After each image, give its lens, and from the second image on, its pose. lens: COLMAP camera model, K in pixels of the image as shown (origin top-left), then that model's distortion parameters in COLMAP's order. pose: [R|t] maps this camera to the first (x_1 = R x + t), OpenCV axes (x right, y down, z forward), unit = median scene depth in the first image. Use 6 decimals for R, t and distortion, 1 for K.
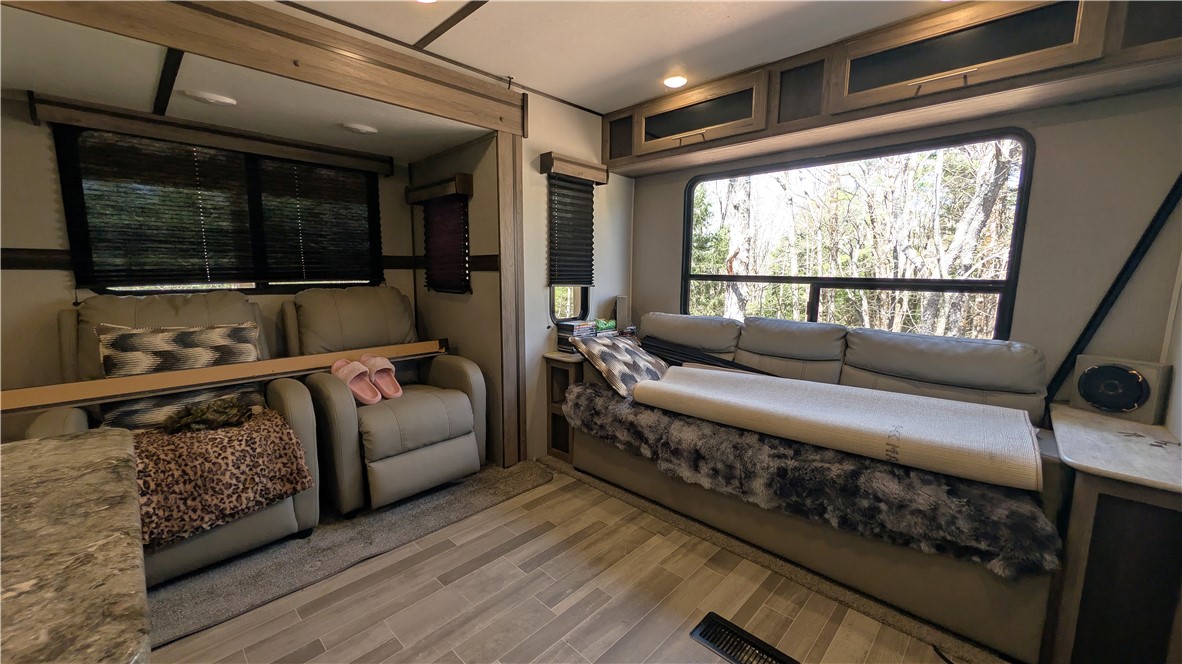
lens RADIAL K [[456.7, 0, 591.0], [0, 456.7, 332.0], [0, 0, 1]] dist [-0.000019, 0.000092]
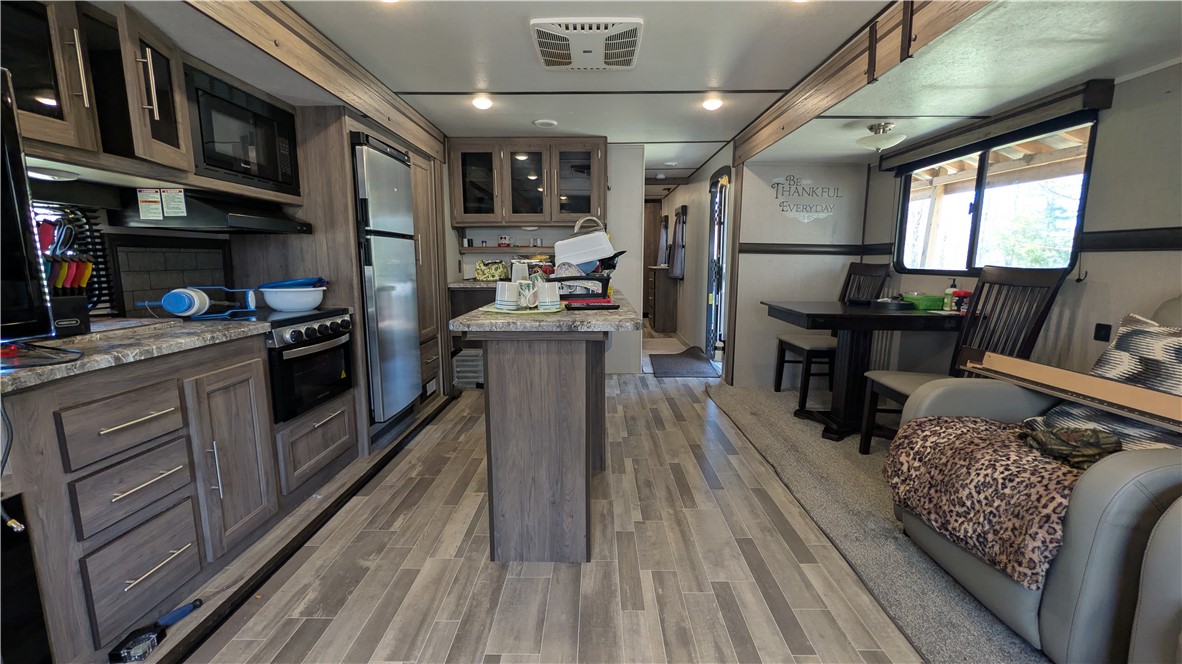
lens RADIAL K [[456.7, 0, 591.0], [0, 456.7, 332.0], [0, 0, 1]] dist [-0.000019, 0.000092]
pose [[-0.726190, 0.101423, -0.679971, 0.227122], [-0.099407, 0.963174, 0.249829, -0.102238], [0.680269, 0.249017, -0.689365, 0.959164]]
